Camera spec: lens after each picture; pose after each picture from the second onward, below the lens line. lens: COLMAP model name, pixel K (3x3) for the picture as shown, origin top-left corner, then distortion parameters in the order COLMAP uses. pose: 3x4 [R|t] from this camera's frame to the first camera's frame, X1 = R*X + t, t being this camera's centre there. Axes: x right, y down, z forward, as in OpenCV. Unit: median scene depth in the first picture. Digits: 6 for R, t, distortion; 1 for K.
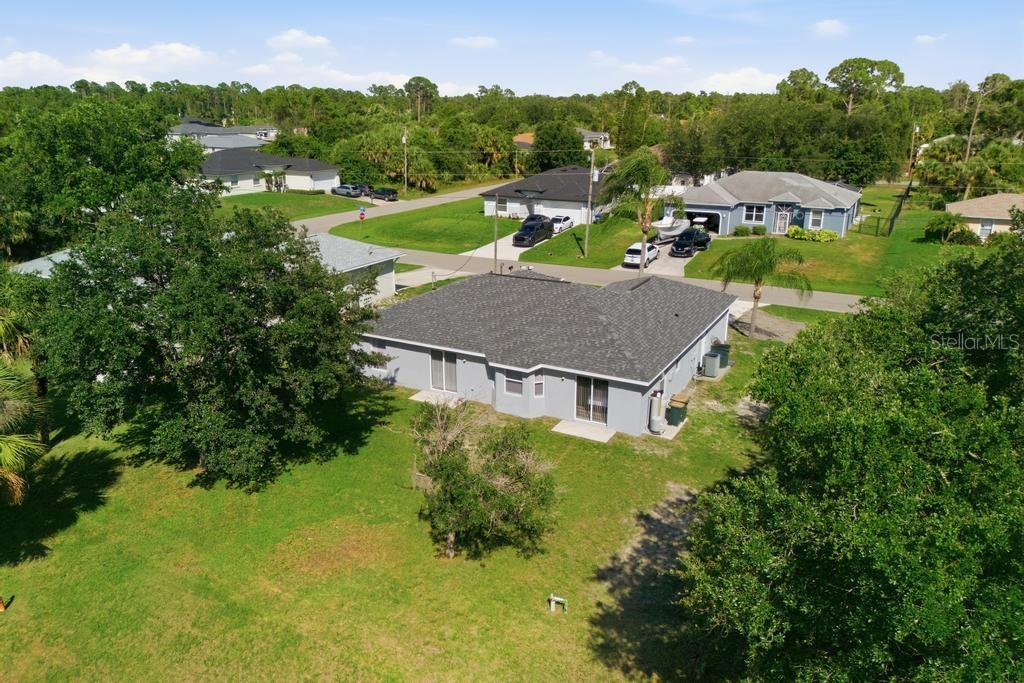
lens RADIAL K [[759.3, 0, 511.3], [0, 759.3, 348.4], [0, 0, 1]] dist [0.047341, -0.046176]
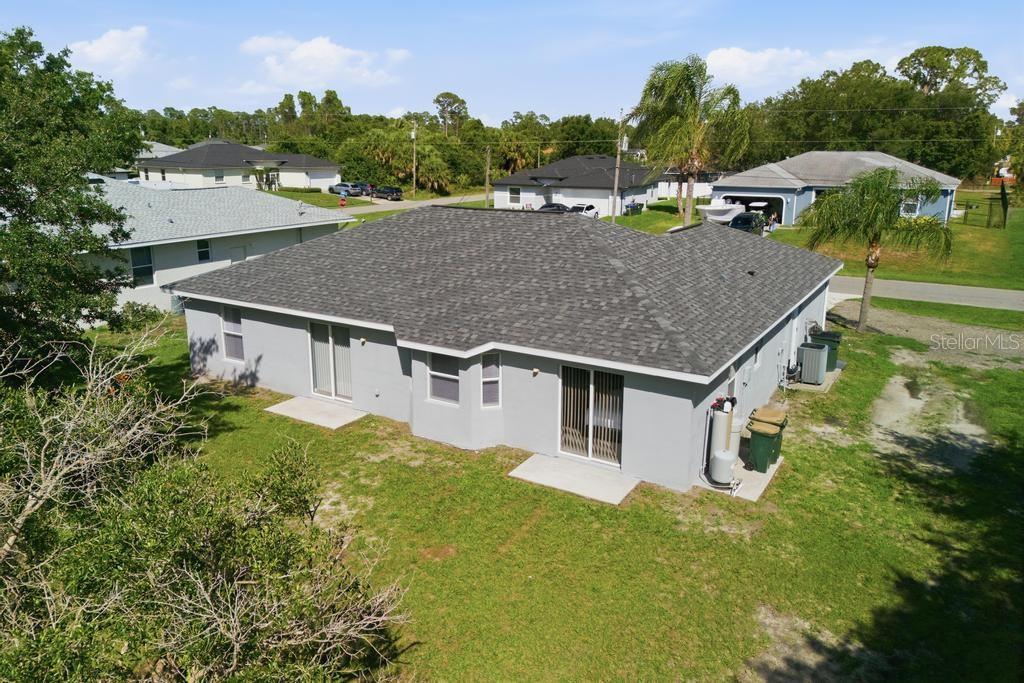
lens RADIAL K [[759.3, 0, 512.4], [0, 759.3, 322.3], [0, 0, 1]] dist [0.047341, -0.046176]
pose [[0.998751, 0.014864, -0.047694, 0.067847], [-0.018599, 0.996713, -0.078854, 0.041824], [0.046365, 0.079643, 0.995745, 0.433995]]
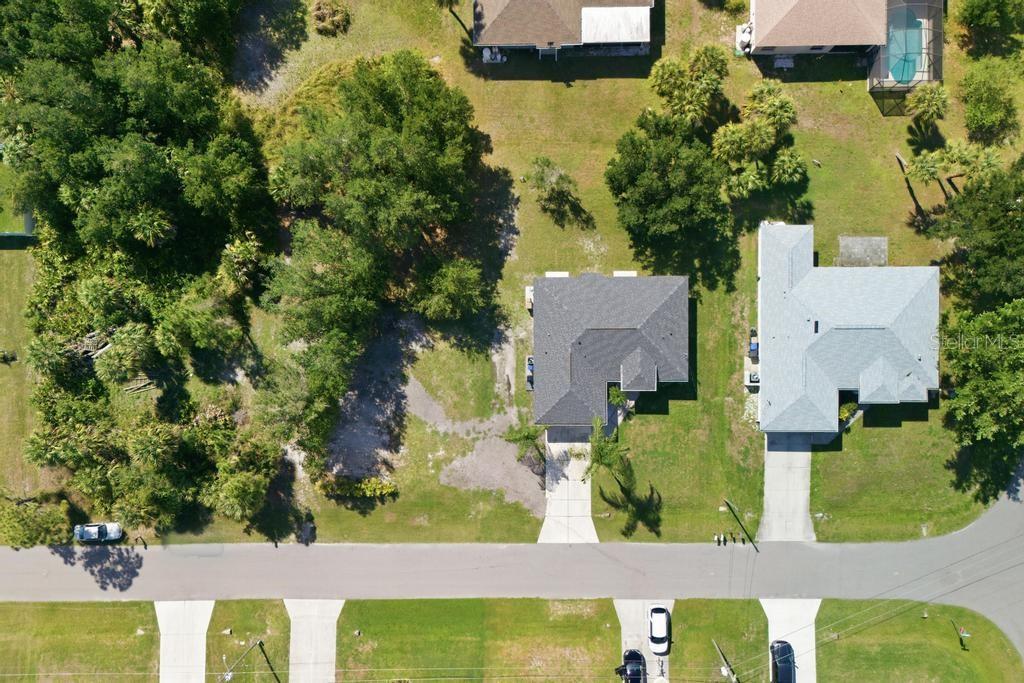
lens RADIAL K [[759.3, 0, 518.5], [0, 759.3, 345.5], [0, 0, 1]] dist [0.047341, -0.046176]
pose [[-0.876469, 0.480558, 0.029447, 0.216427], [-0.132048, -0.298752, 0.945151, -2.092657], [0.462997, 0.824507, 0.325303, 0.249688]]
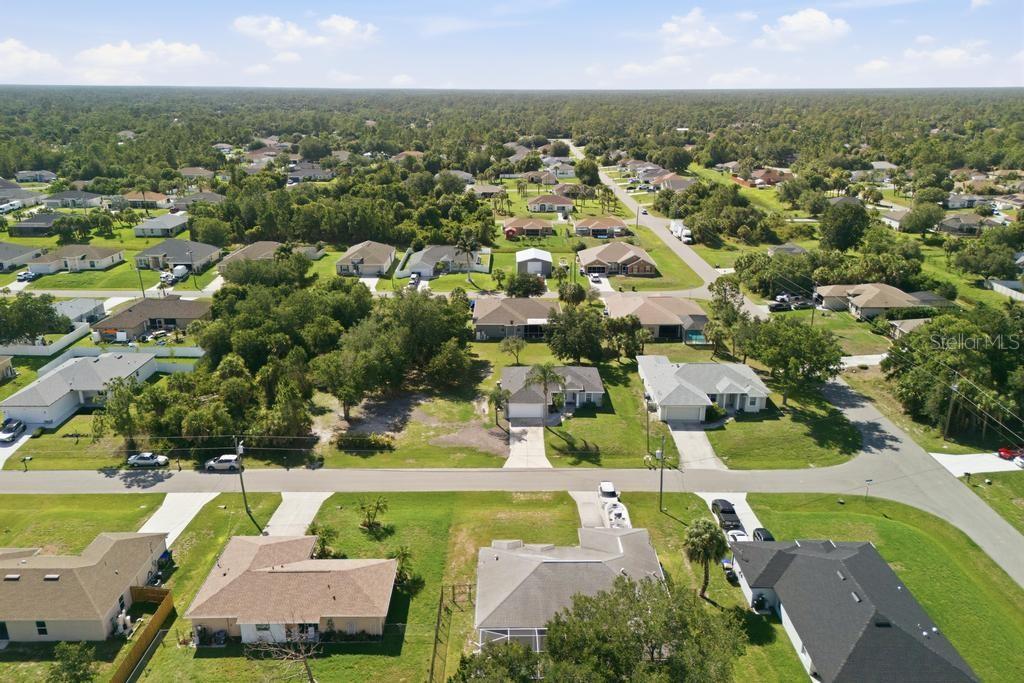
lens RADIAL K [[759.3, 0, 508.5], [0, 759.3, 346.3], [0, 0, 1]] dist [0.047341, -0.046176]
pose [[-0.877446, 0.160275, -0.452106, 1.714954], [-0.147151, 0.807139, 0.571728, -2.082614], [0.456546, 0.568189, -0.684636, 3.219624]]
